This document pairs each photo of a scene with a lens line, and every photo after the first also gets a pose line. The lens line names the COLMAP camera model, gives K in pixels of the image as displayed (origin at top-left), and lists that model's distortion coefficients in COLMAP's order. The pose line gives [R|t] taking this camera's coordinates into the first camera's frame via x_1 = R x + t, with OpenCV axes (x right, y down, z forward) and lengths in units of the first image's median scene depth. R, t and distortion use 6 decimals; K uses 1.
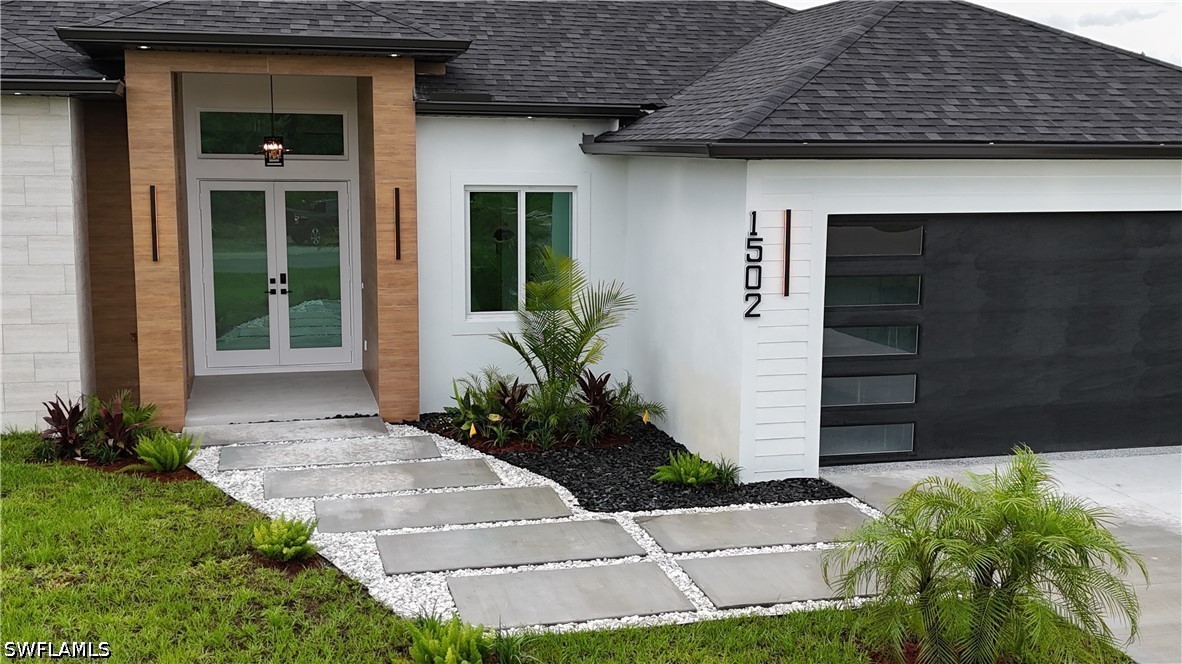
lens RADIAL K [[1255.0, 0, 591.0], [0, 1255.0, 332.0], [0, 0, 1]] dist [0.145410, -0.372908]
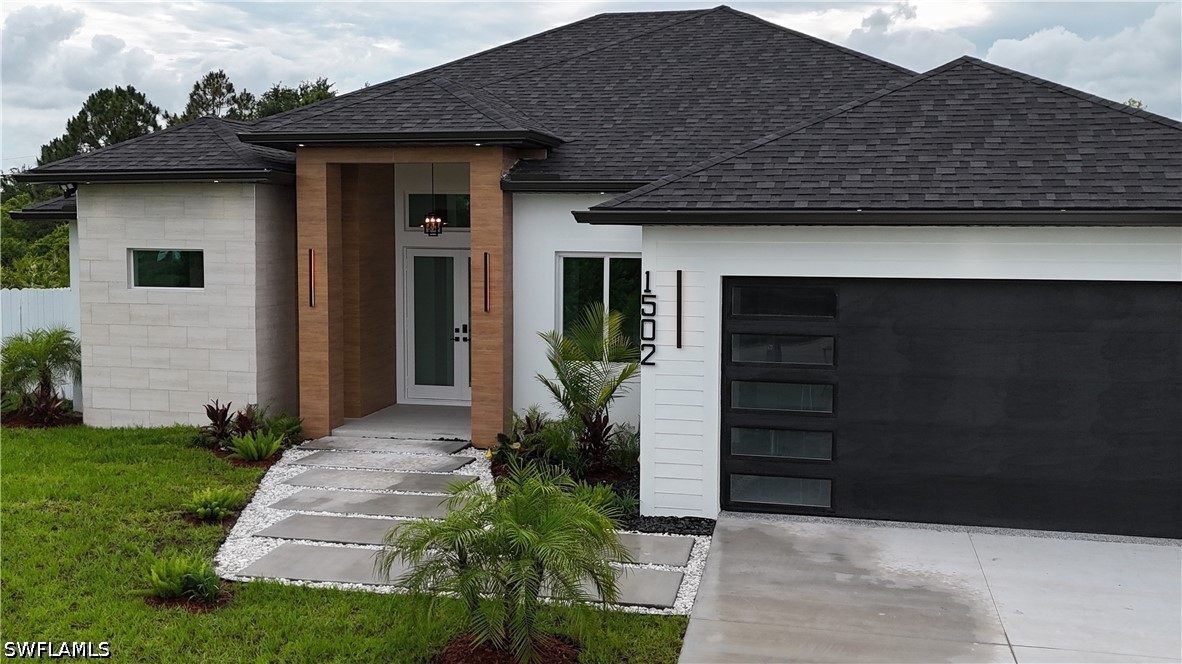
lens RADIAL K [[1255.0, 0, 591.0], [0, 1255.0, 332.0], [0, 0, 1]] dist [0.145410, -0.372908]
pose [[0.880014, 0.036890, -0.473514, 0.540184], [-0.068276, 0.996450, -0.049257, 0.015093], [0.470015, 0.075677, 0.879408, -0.007345]]
